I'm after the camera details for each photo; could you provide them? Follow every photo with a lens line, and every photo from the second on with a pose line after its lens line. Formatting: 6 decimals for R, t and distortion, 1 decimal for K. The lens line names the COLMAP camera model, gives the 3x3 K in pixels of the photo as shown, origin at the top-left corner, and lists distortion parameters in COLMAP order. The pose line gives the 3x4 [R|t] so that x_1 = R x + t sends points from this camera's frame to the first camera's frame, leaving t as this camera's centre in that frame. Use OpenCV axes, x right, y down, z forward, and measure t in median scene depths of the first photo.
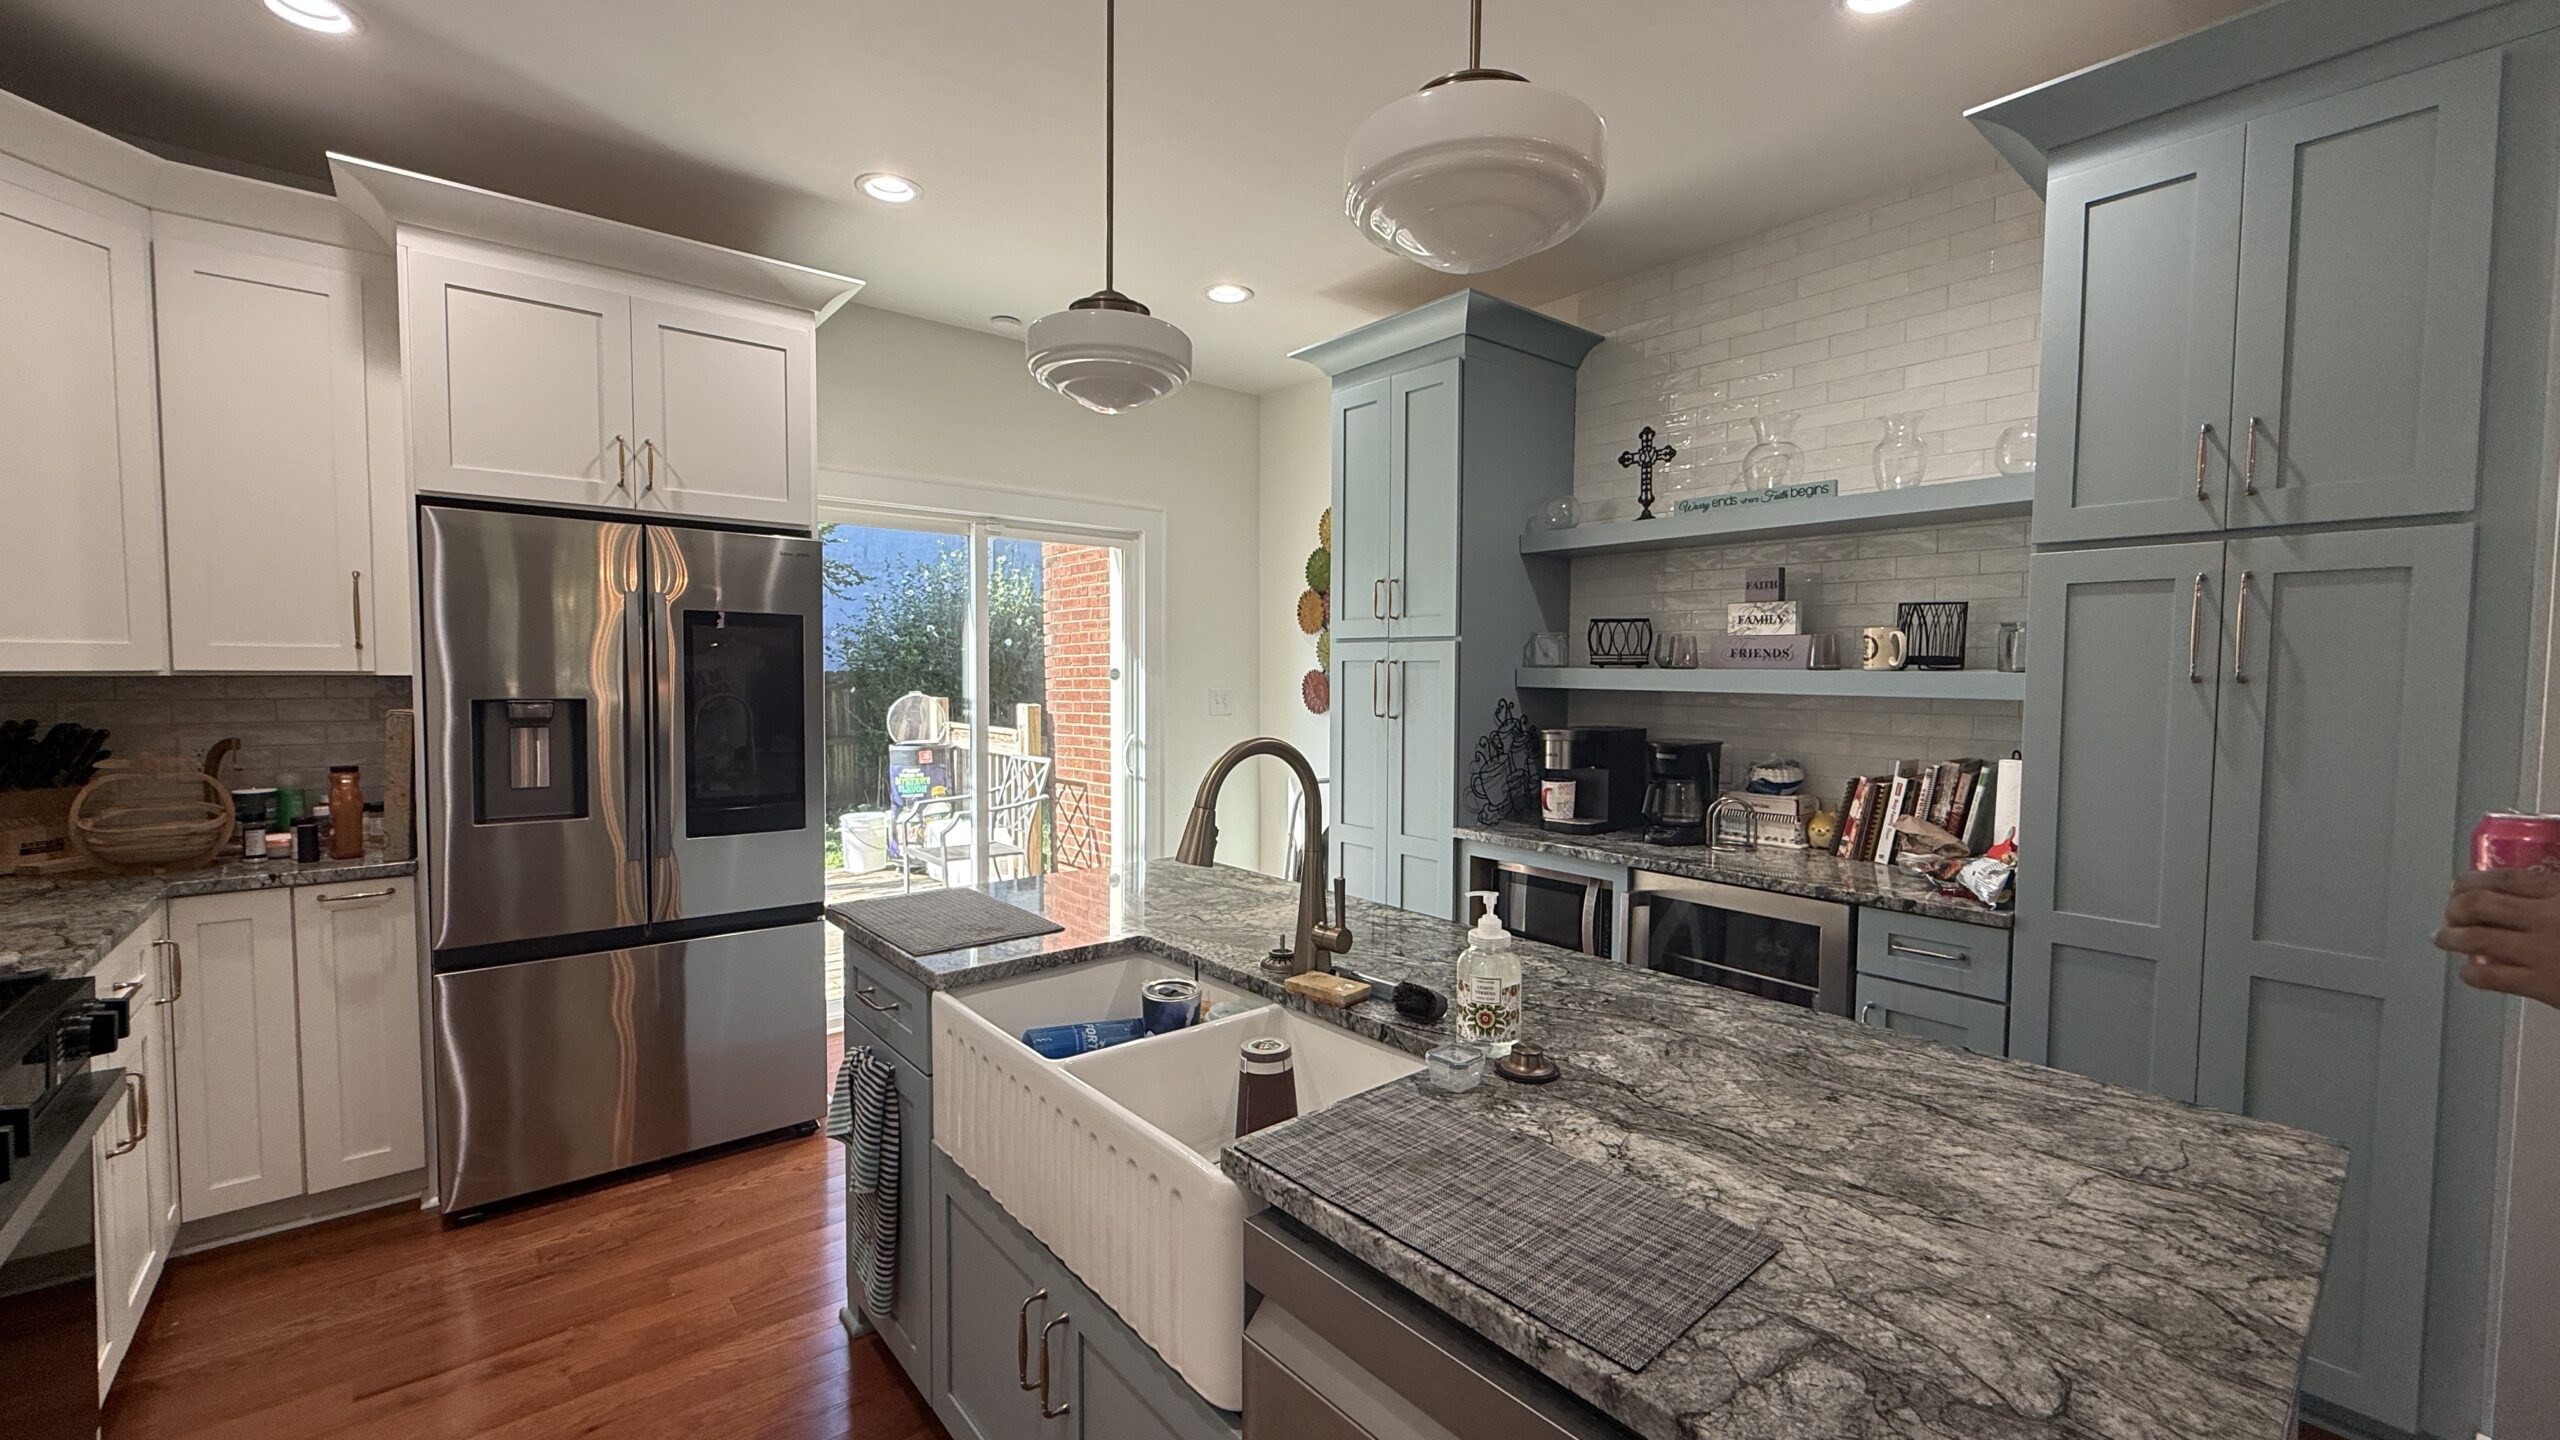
lens RADIAL K [[1016.5, 0, 1279.5], [0, 1016.5, 725.3], [0, 0, 1]] dist [-0.000400, -0.000221]
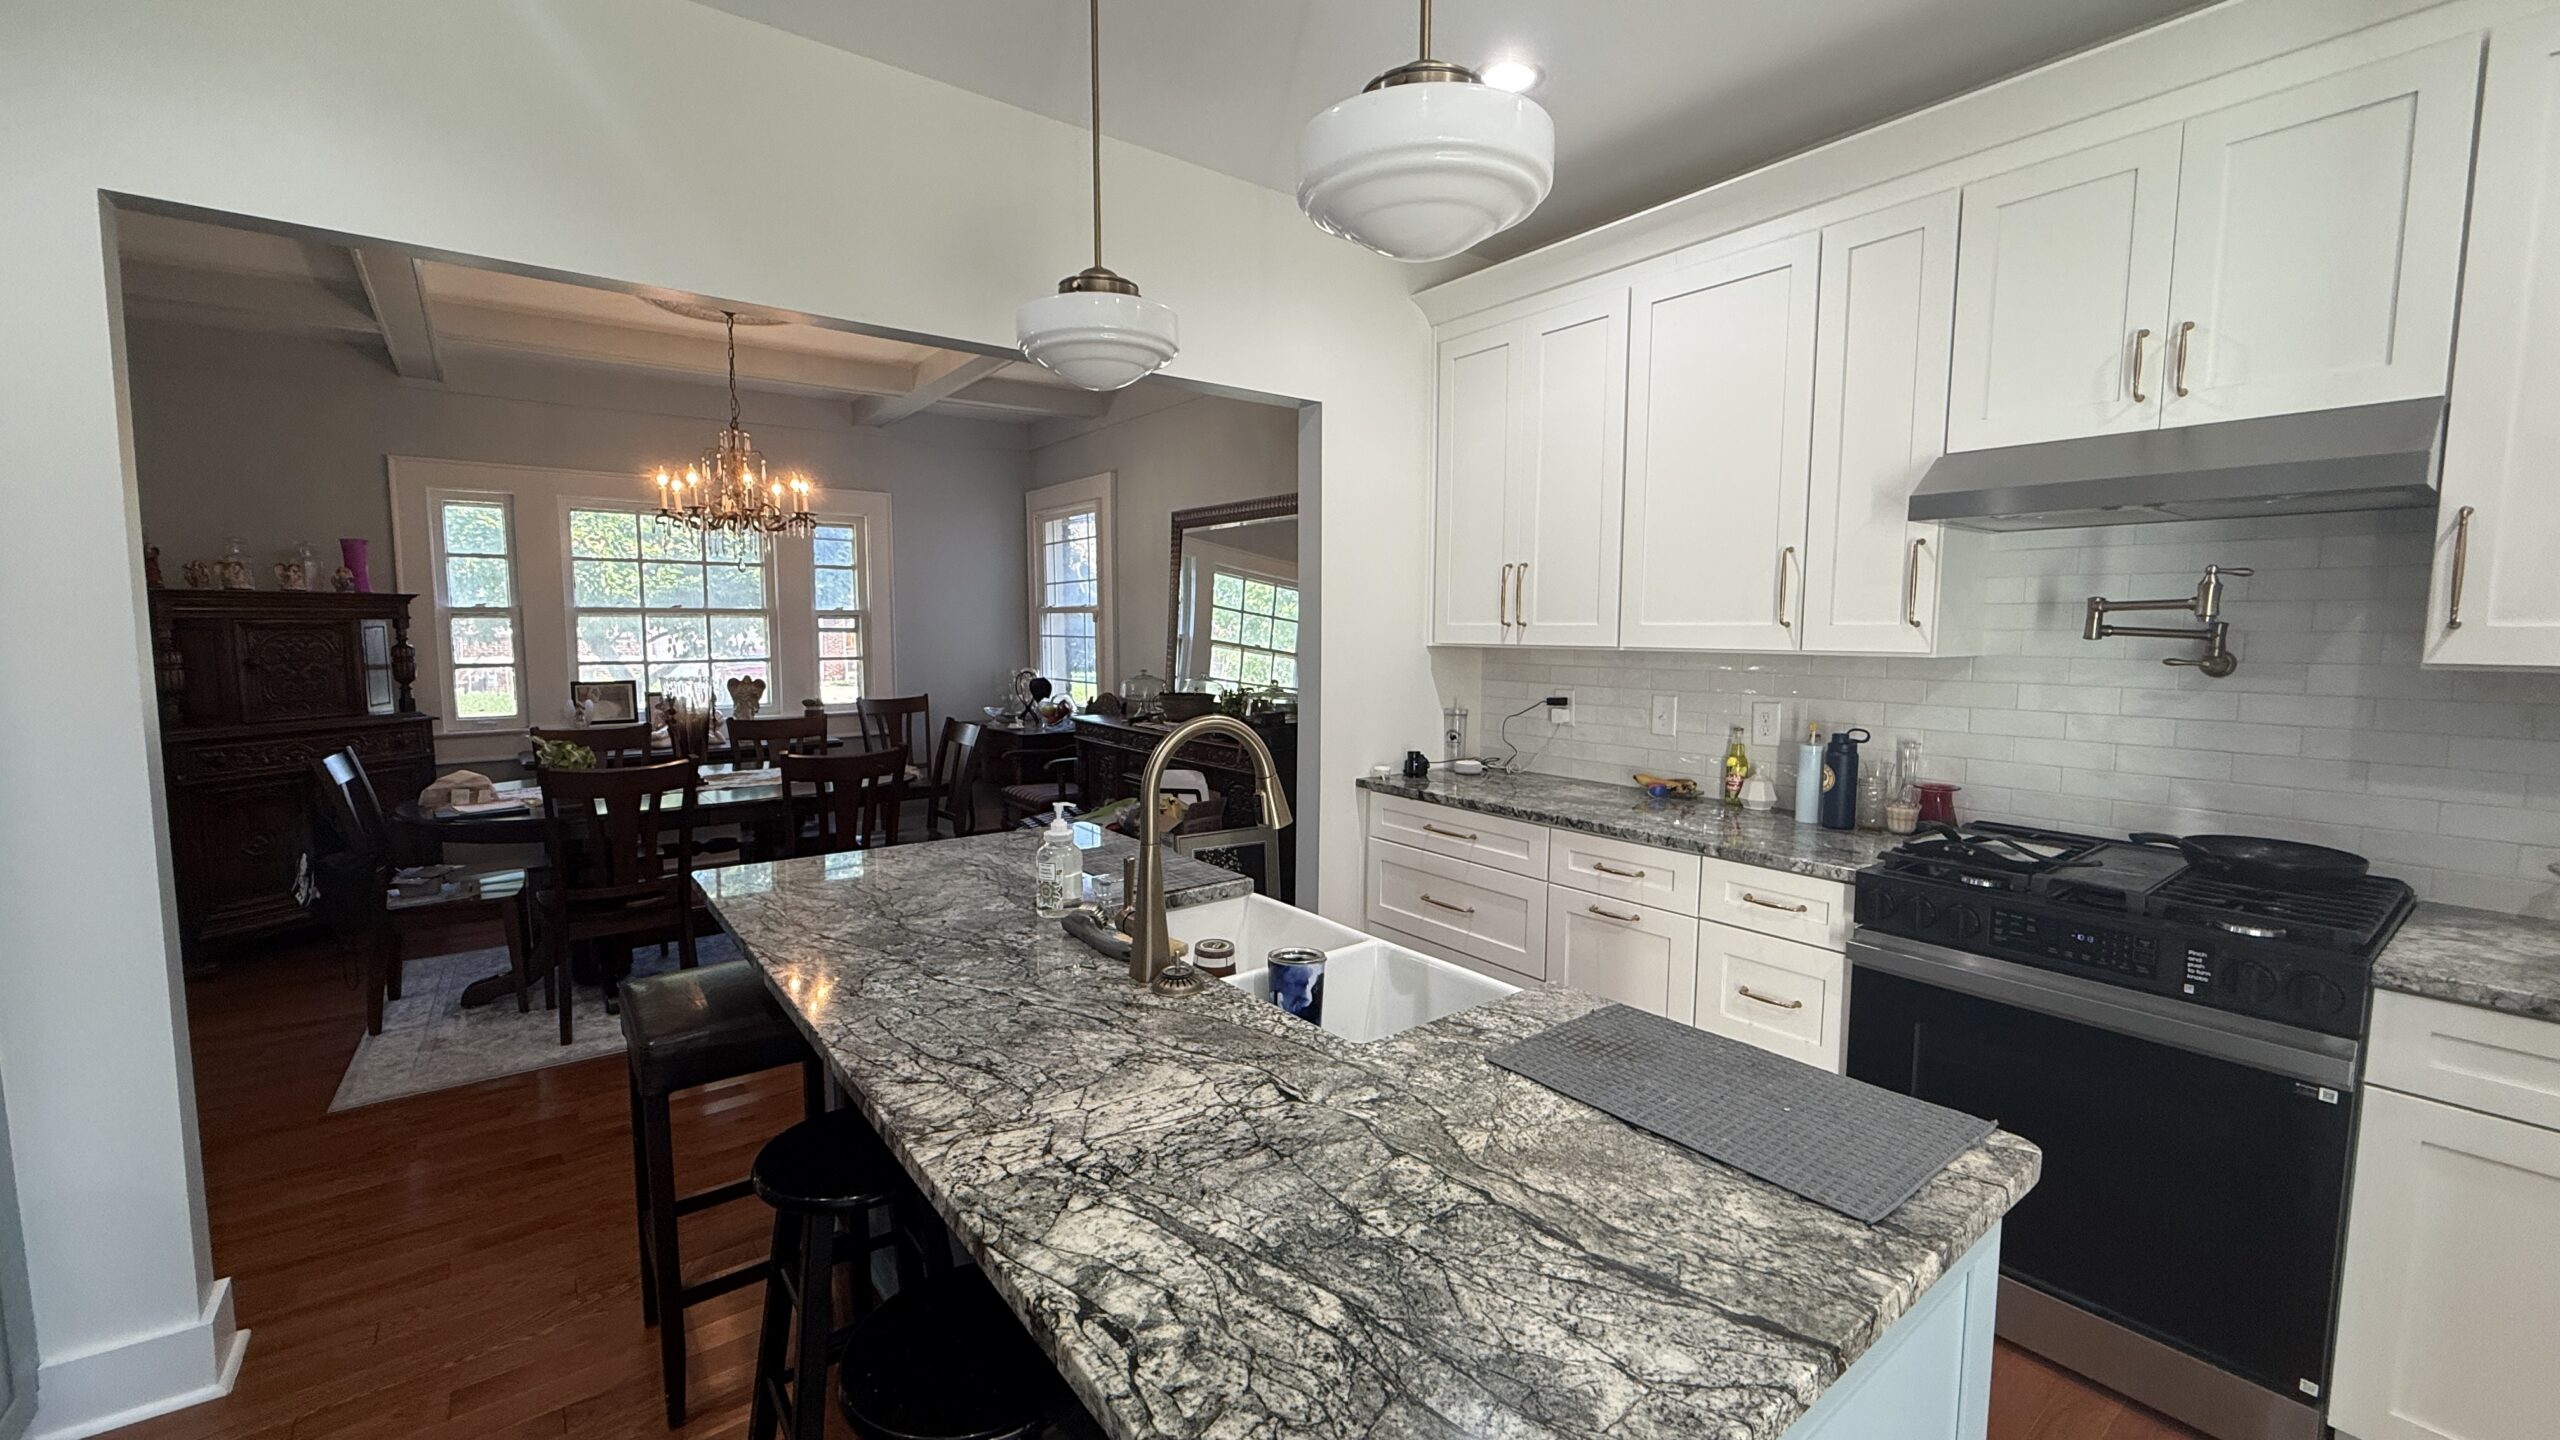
lens RADIAL K [[1016.5, 0, 1275.7], [0, 1016.5, 722.8], [0, 0, 1]] dist [-0.000400, -0.000221]
pose [[-0.998800, -0.016687, 0.046037, -0.077901], [-0.009729, 0.989027, 0.147413, -0.078337], [-0.047992, 0.146788, -0.988003, 1.203940]]
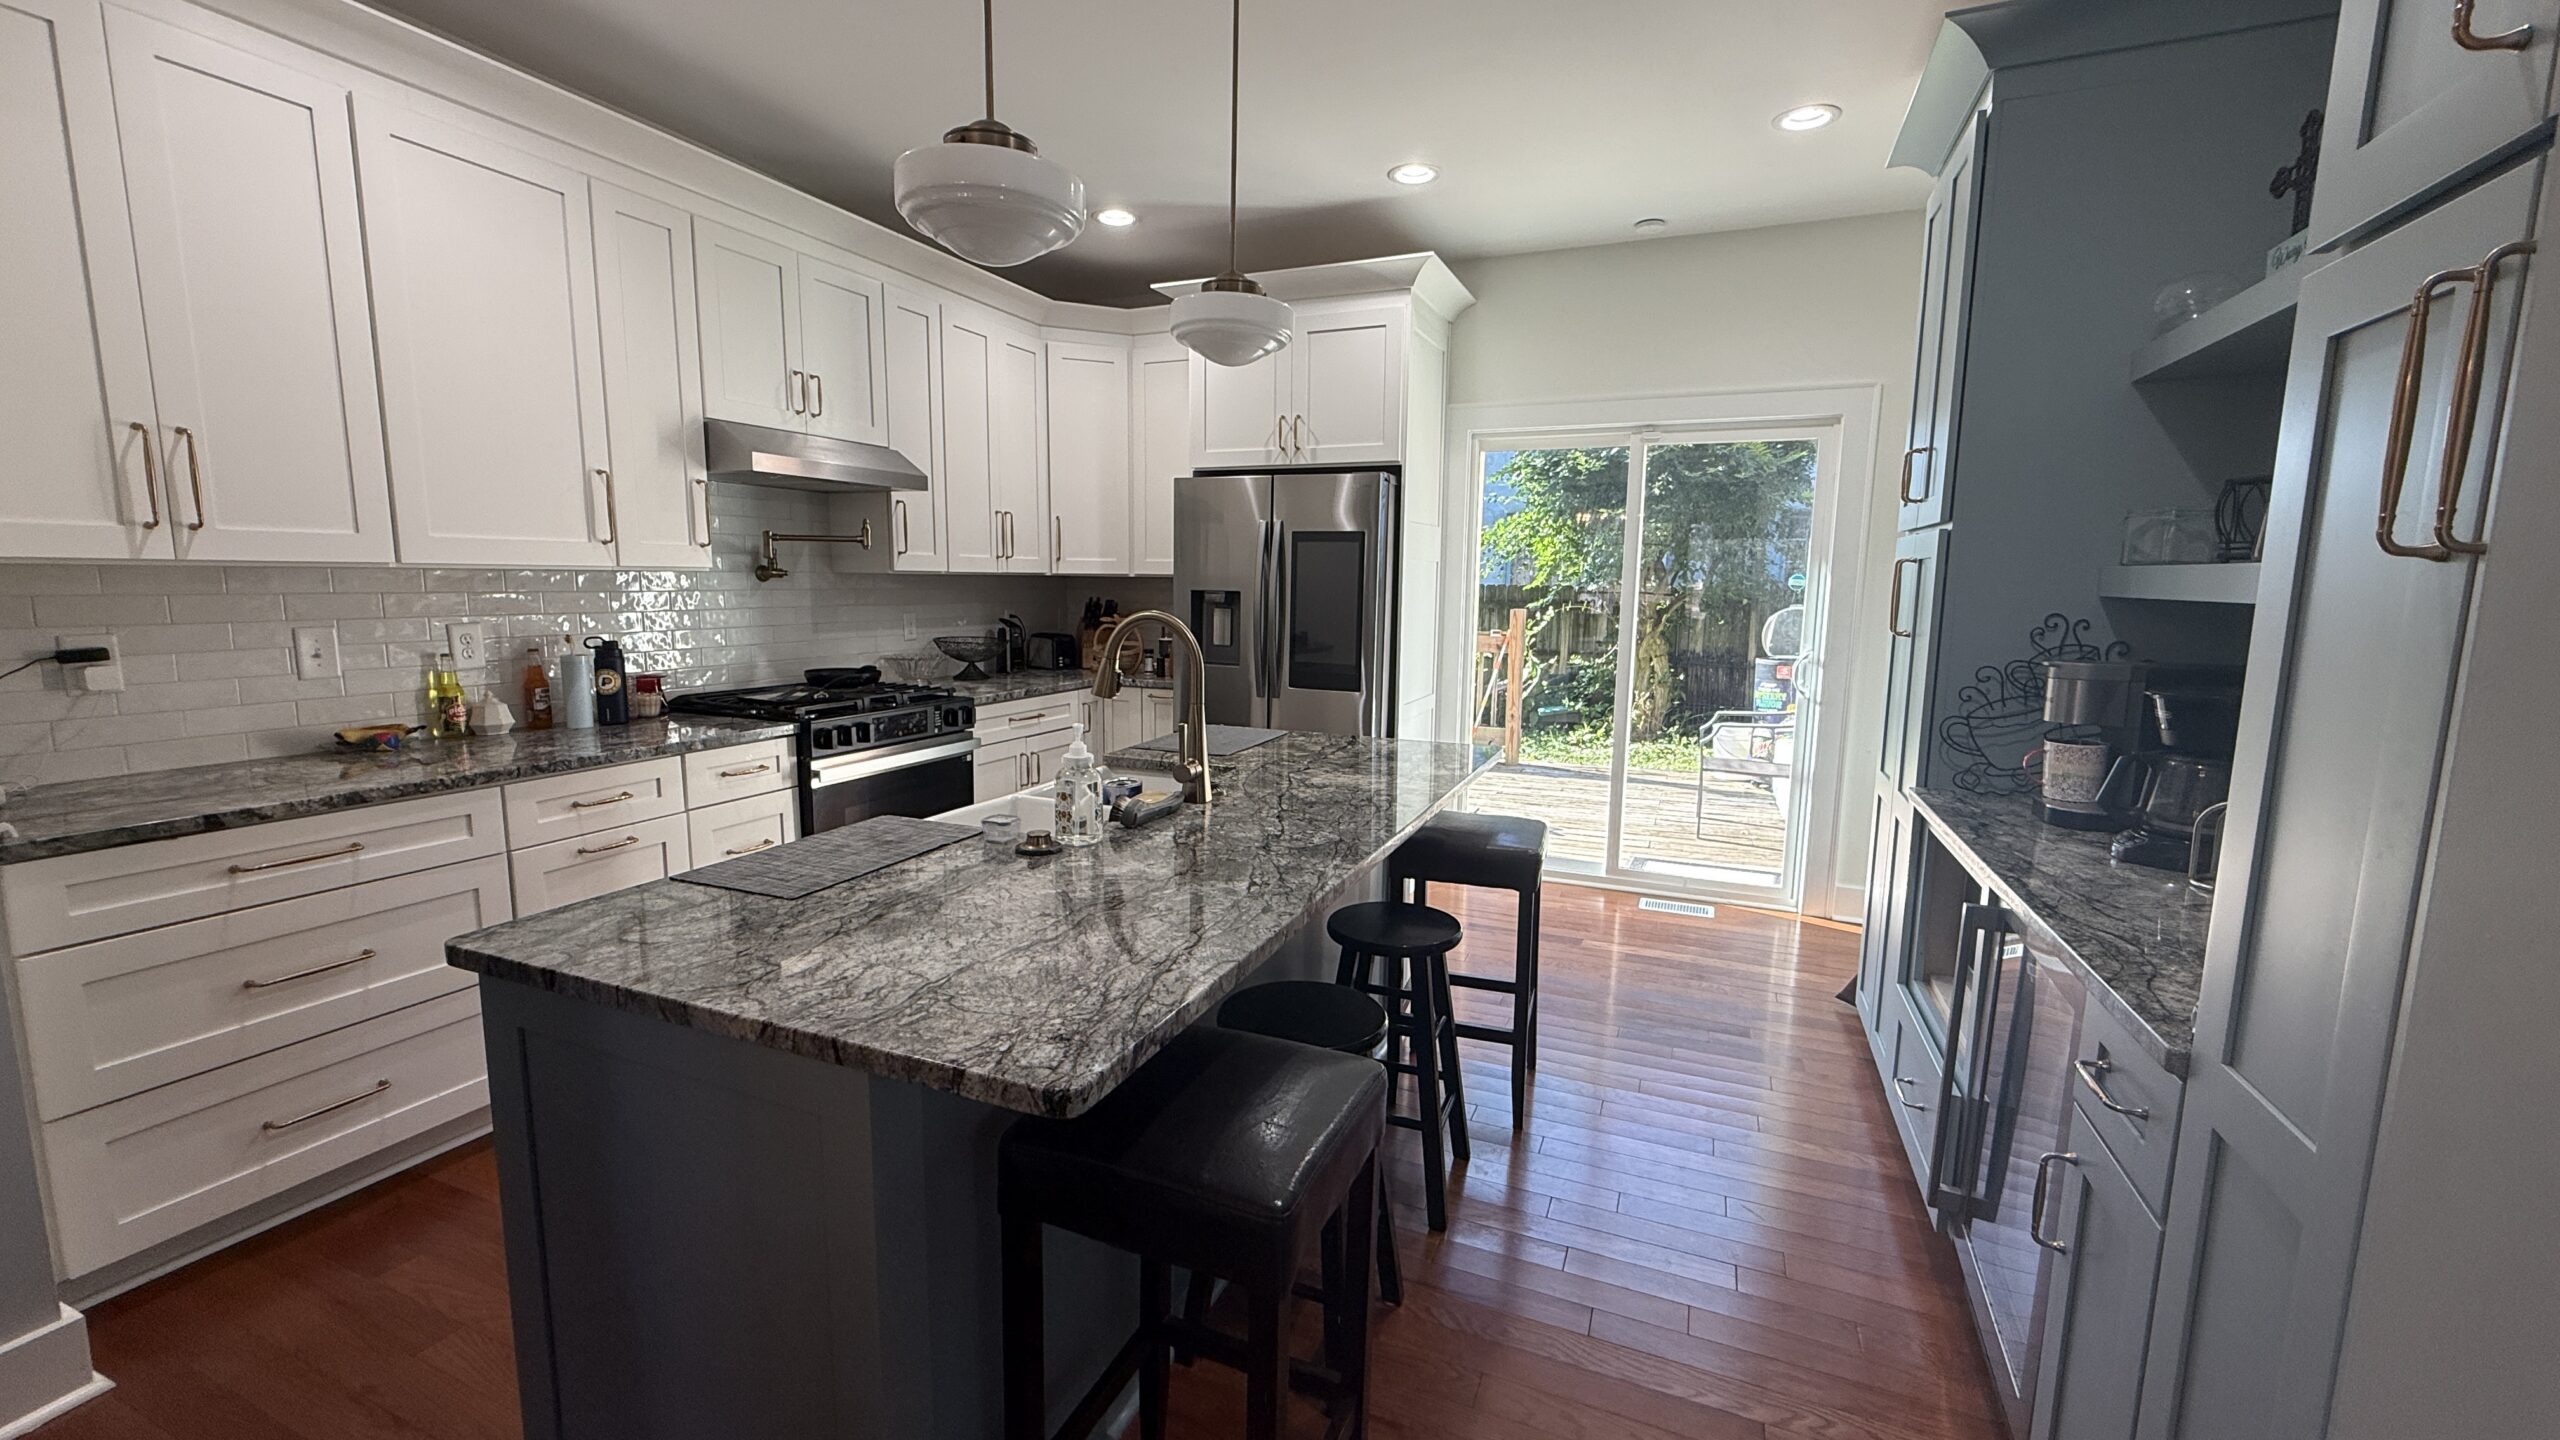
lens RADIAL K [[1016.5, 0, 1271.9], [0, 1016.5, 725.5], [0, 0, 1]] dist [-0.000400, -0.000221]
pose [[0.451125, 0.125885, -0.883538, 0.768635], [-0.056813, 0.992045, 0.112336, 0.000482], [0.890651, -0.000481, 0.454688, 0.318957]]
